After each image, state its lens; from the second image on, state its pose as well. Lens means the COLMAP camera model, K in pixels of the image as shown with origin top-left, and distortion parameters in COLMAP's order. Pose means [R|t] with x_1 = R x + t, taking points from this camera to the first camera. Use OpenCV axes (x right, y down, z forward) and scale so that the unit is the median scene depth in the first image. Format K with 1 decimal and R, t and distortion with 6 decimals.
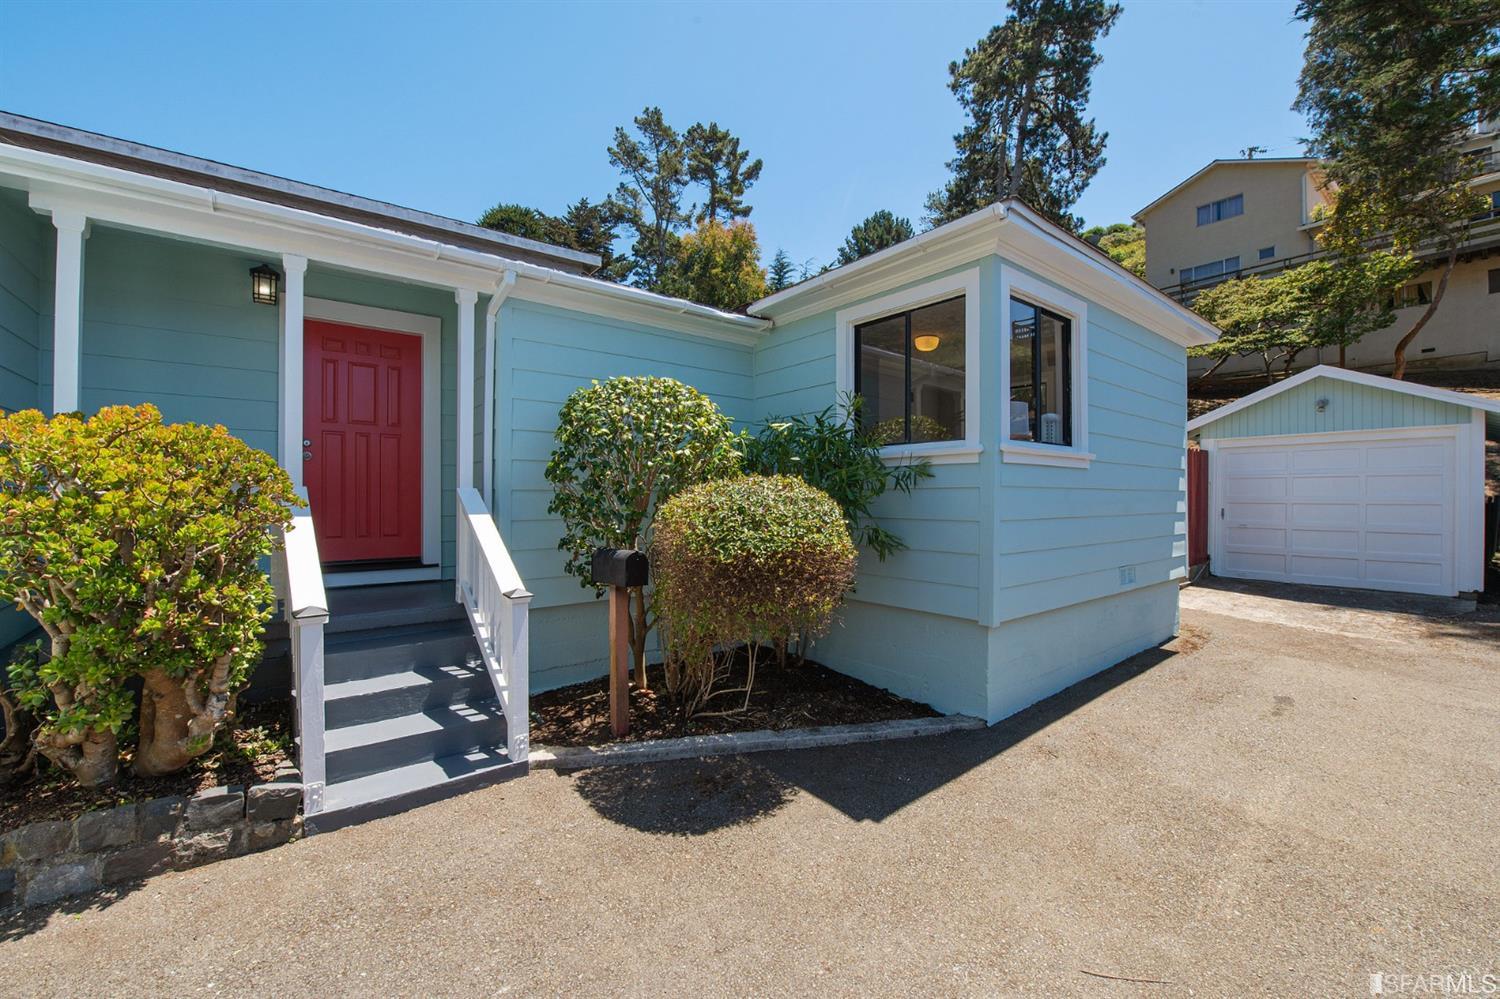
lens RADIAL K [[602.0, 0, 751.3], [0, 602.0, 501.4], [0, 0, 1]] dist [-0.018330, -0.000865]
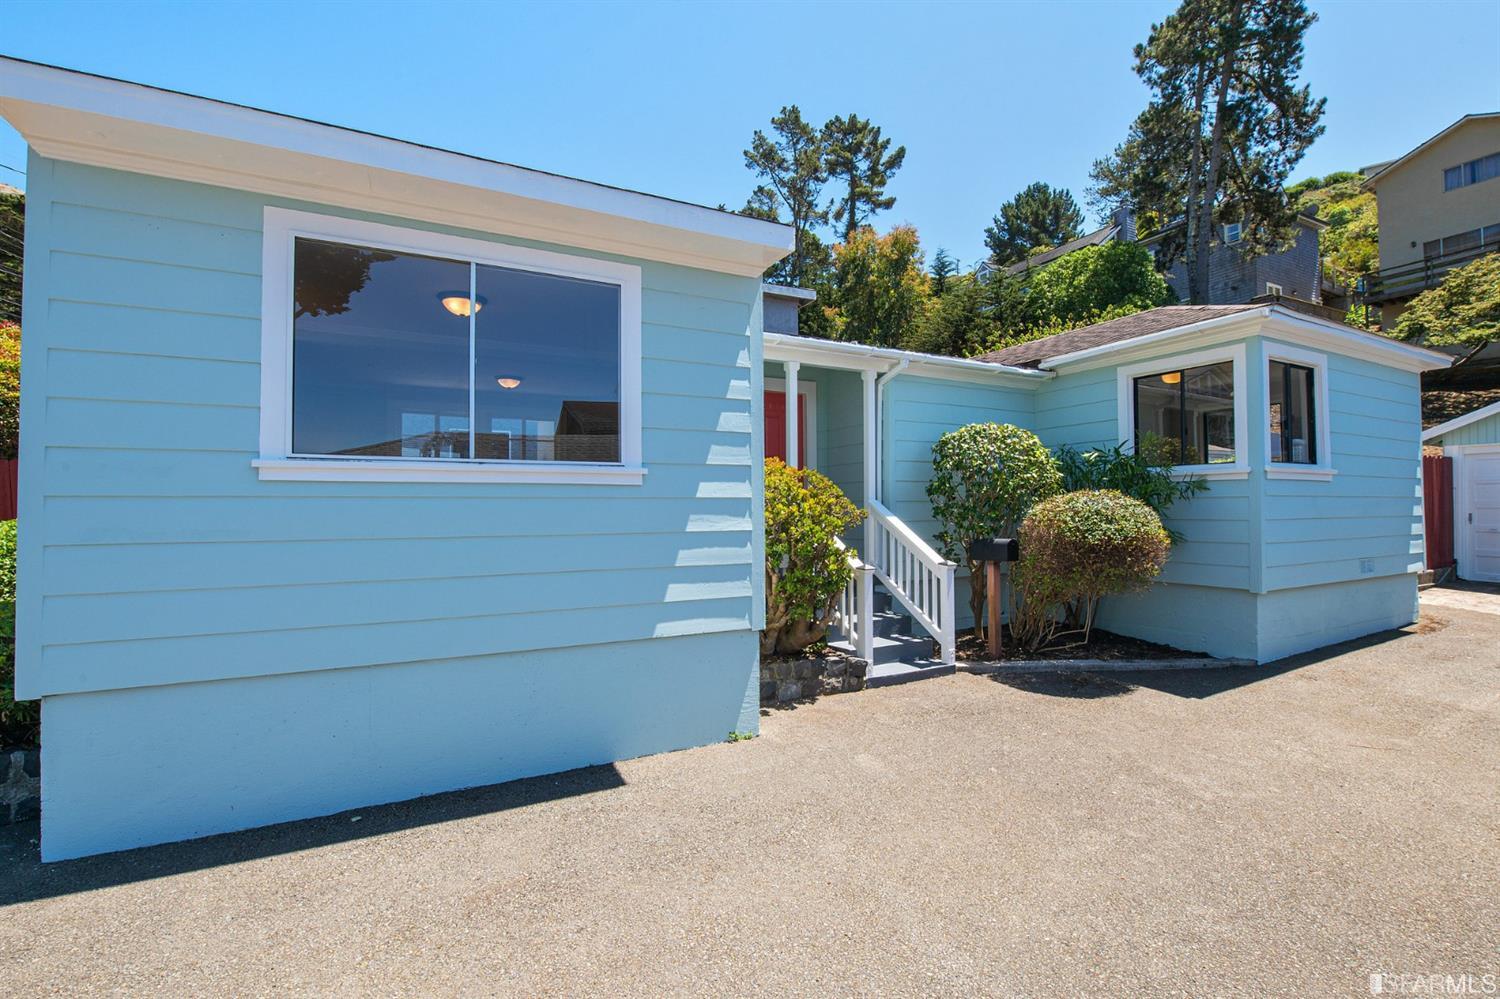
lens RADIAL K [[660.5, 0, 749.2], [0, 660.5, 498.1], [0, 0, 1]] dist [-0.013529, -0.003200]
pose [[0.981526, -0.008675, -0.191130, -0.074166], [0.004676, 0.999761, -0.021362, 0.001243], [0.191270, 0.020074, 0.981332, -0.114958]]
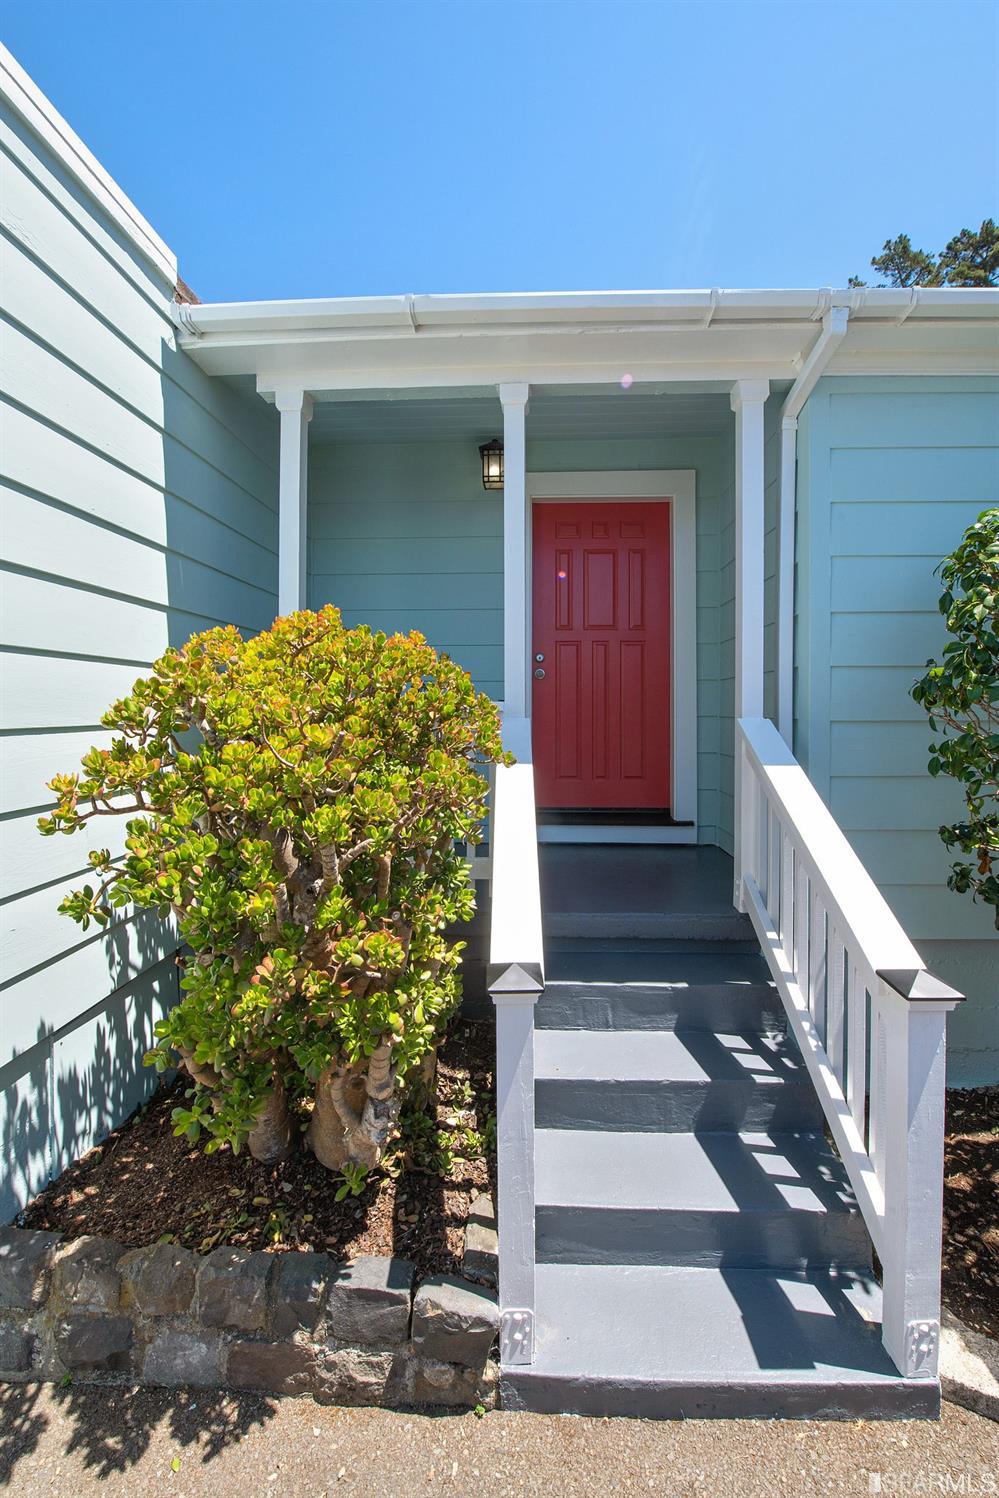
lens RADIAL K [[612.1, 0, 510.0], [0, 612.1, 715.8], [0, 0, 1]] dist [-0.020640, 0.000092]
pose [[0.750946, 0.002959, -0.660357, -0.041986], [-0.001345, 0.999995, 0.002951, -0.004164], [0.660362, -0.001328, 0.750946, 0.063788]]
